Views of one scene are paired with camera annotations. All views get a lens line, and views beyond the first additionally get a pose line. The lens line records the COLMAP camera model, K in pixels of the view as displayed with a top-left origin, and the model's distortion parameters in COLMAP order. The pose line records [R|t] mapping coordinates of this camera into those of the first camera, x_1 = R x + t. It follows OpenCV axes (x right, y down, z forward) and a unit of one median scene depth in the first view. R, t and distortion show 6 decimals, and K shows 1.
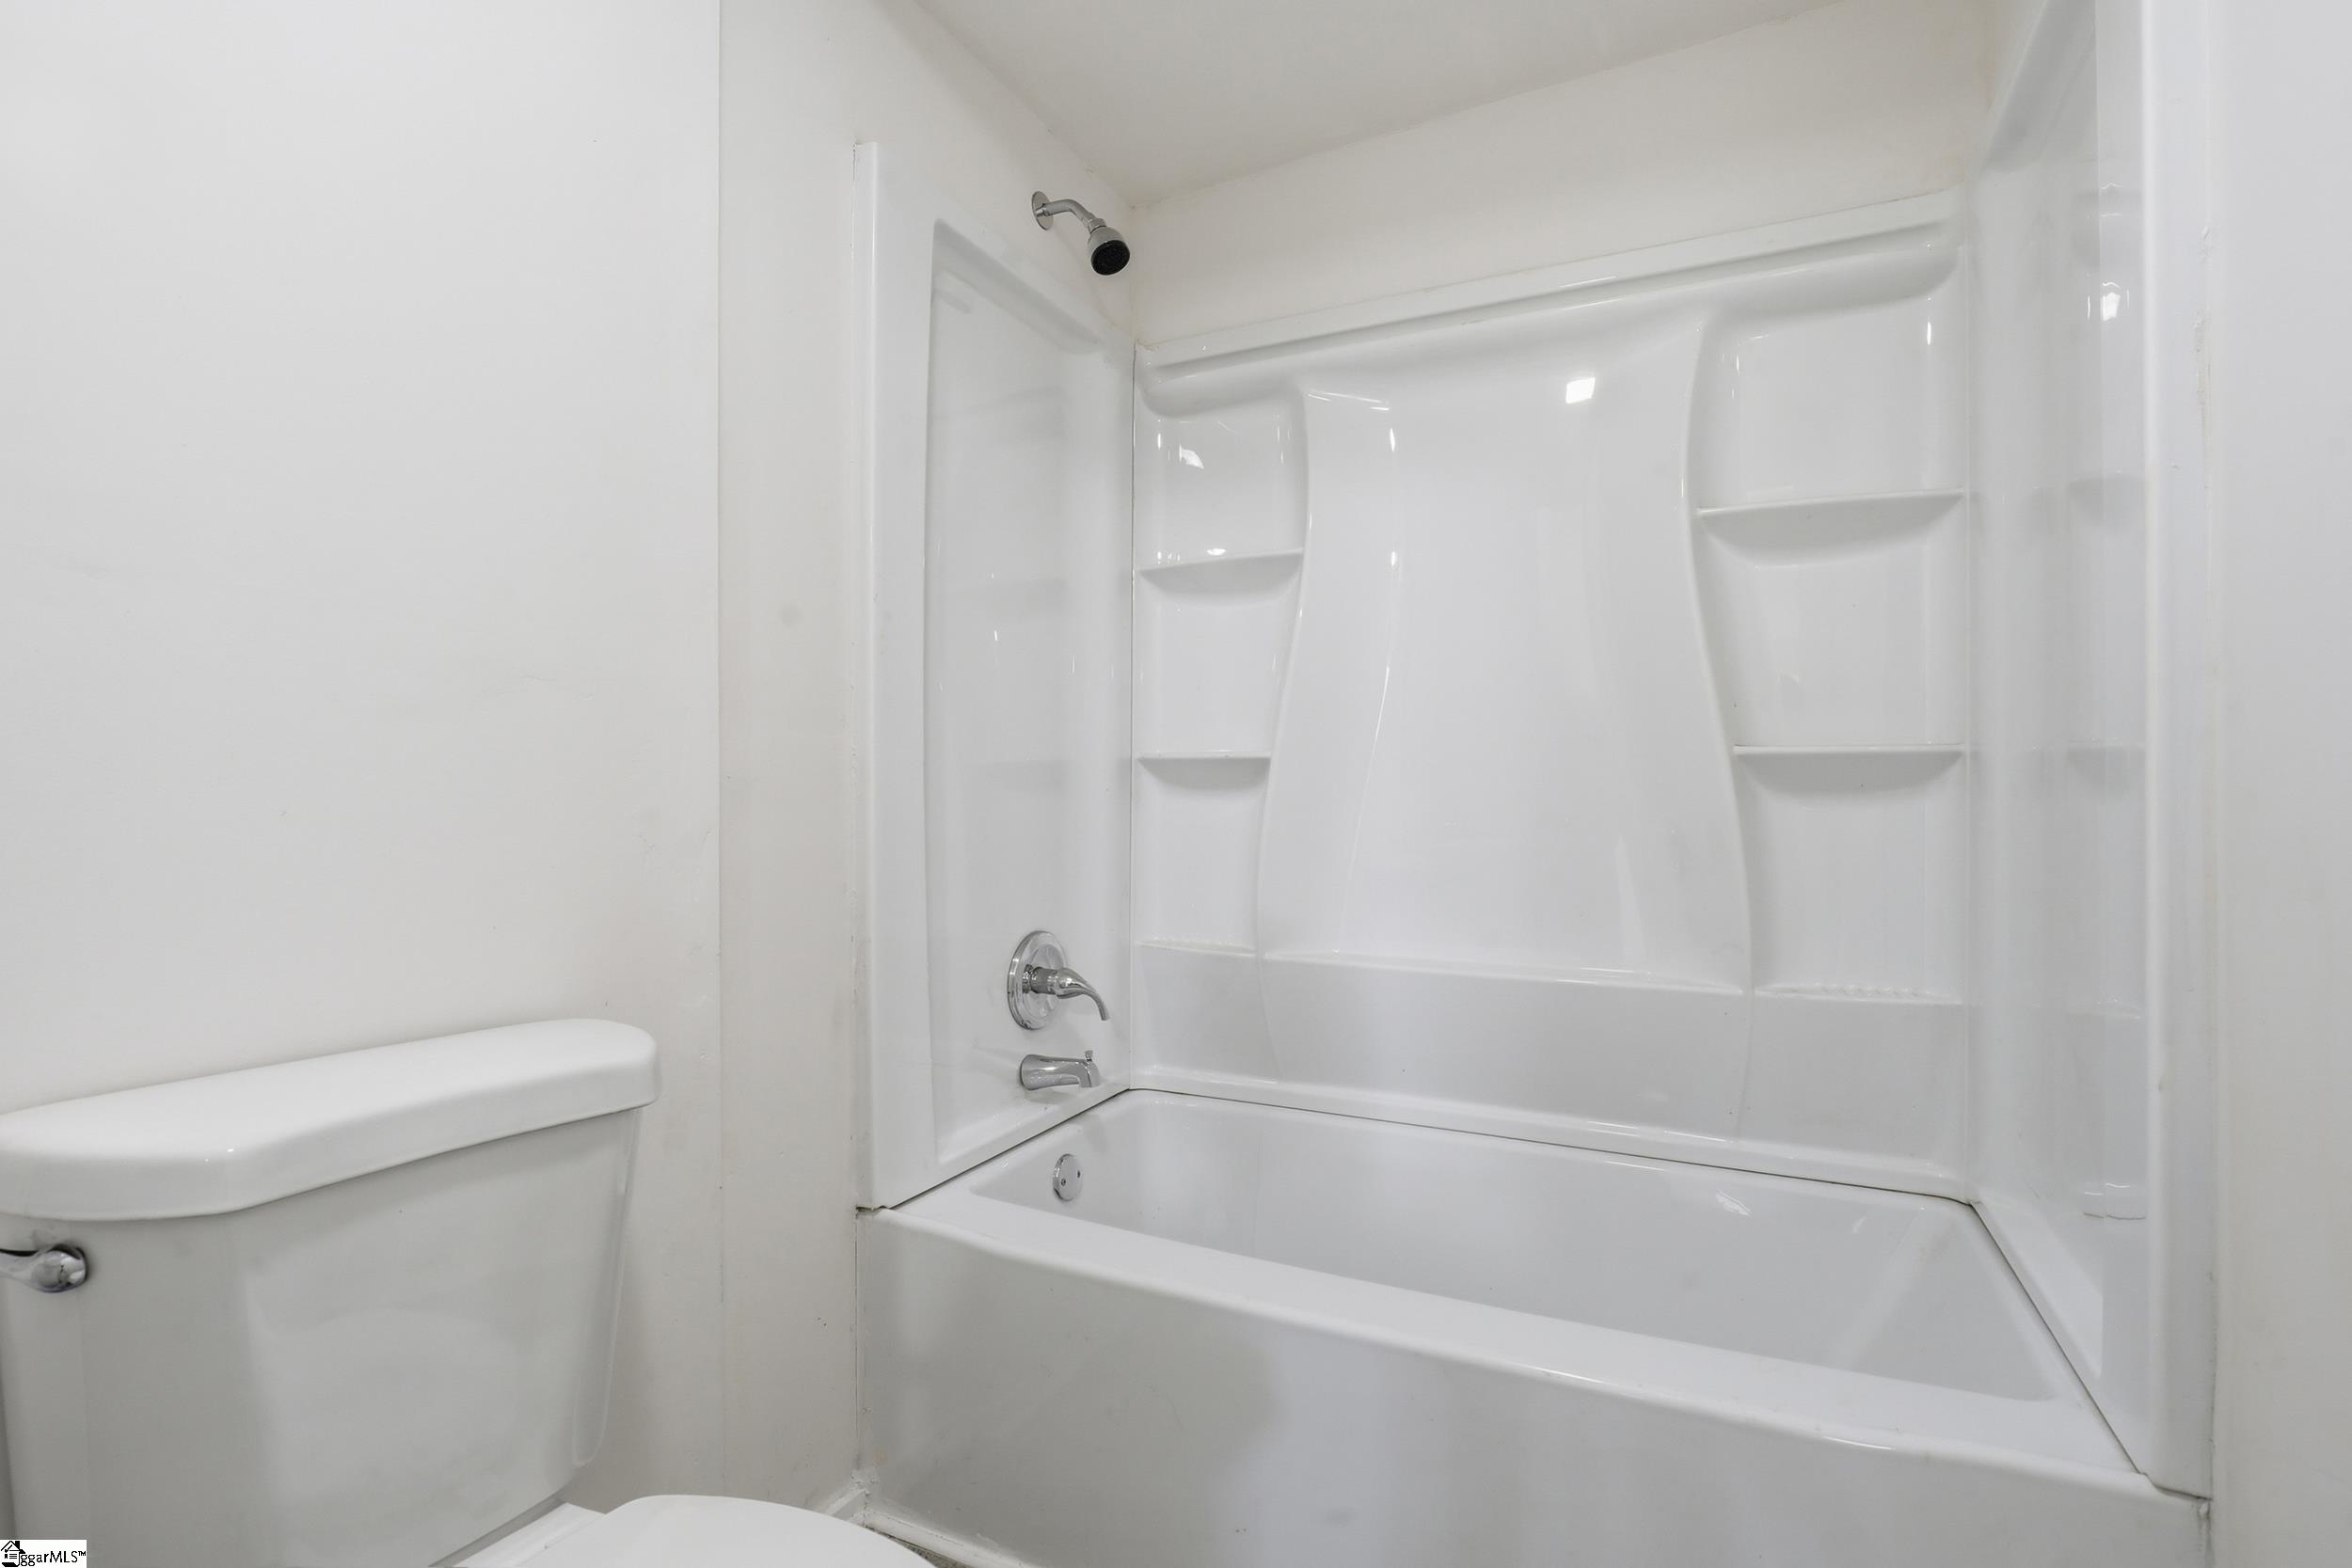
lens RADIAL K [[1081.7, 0, 1162.5], [0, 1081.7, 781.3], [0, 0, 1]] dist [-0.035543, 0.005006]
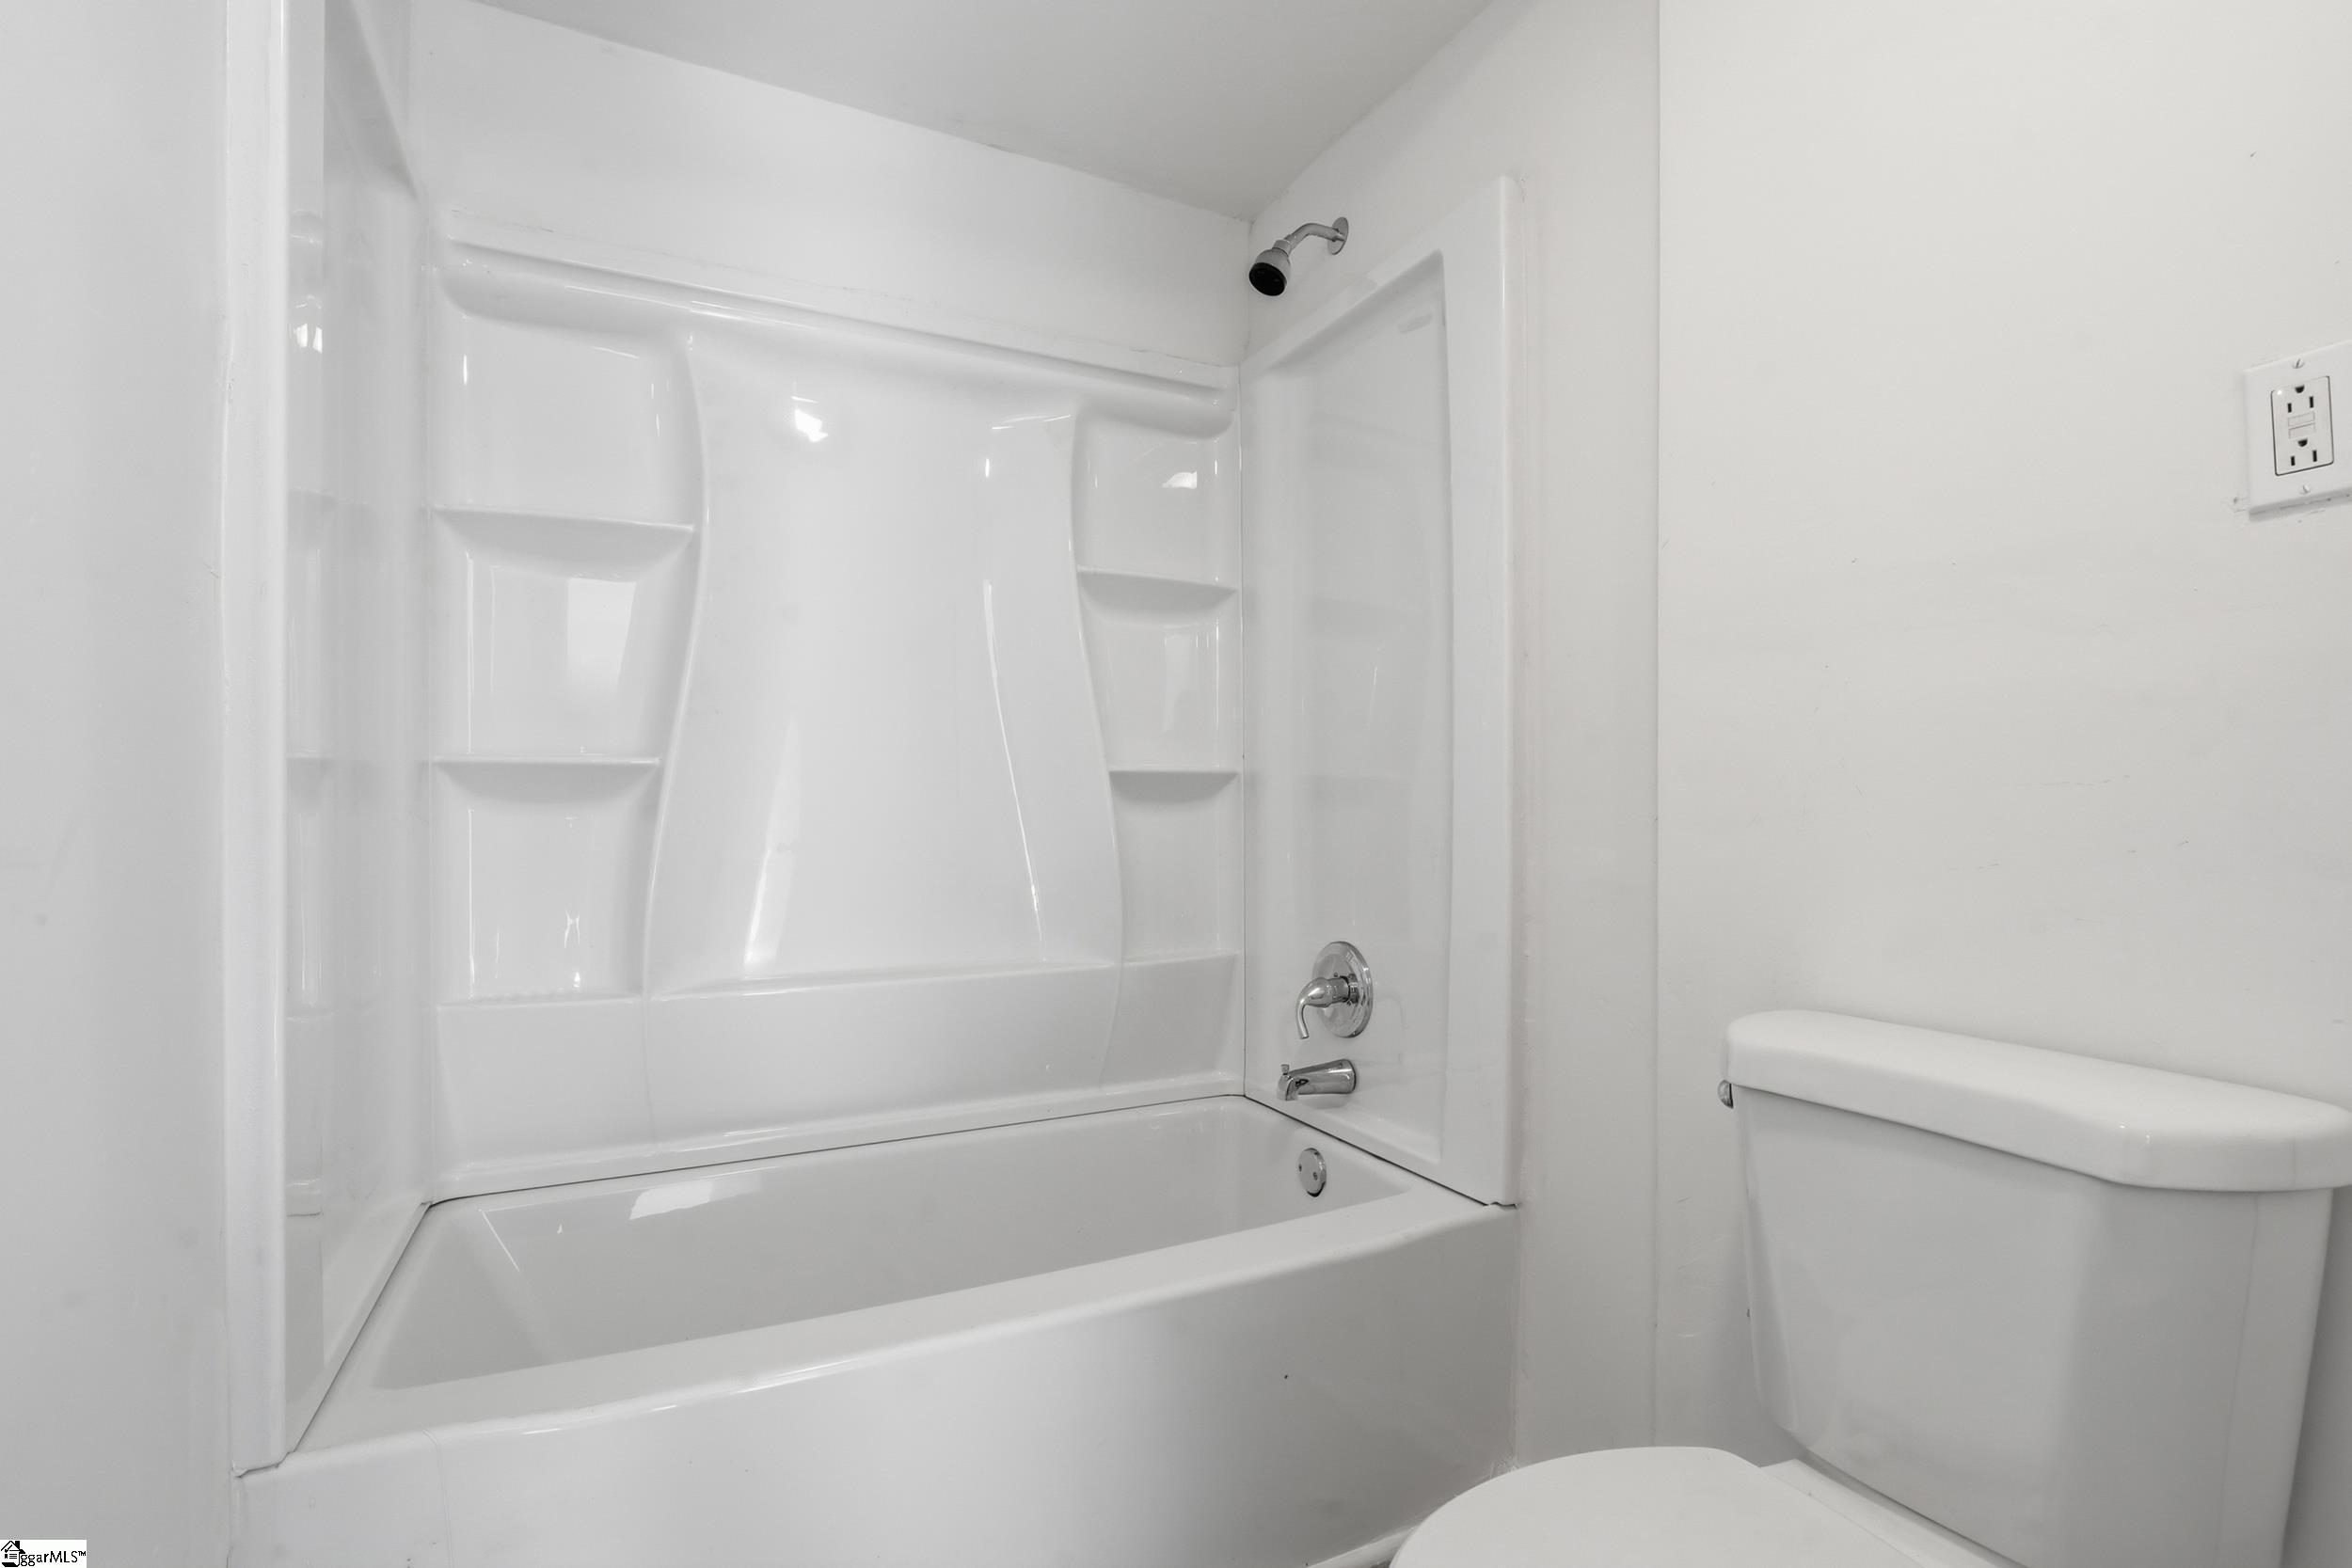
lens RADIAL K [[1081.7, 0, 1170.2], [0, 1081.7, 799.3], [0, 0, 1]] dist [-0.035543, 0.005006]
pose [[0.594916, 0.000997, 0.803787, -0.424359], [-0.005535, 0.999981, 0.002856, 0.001706], [-0.803769, -0.006148, 0.594910, 0.210839]]
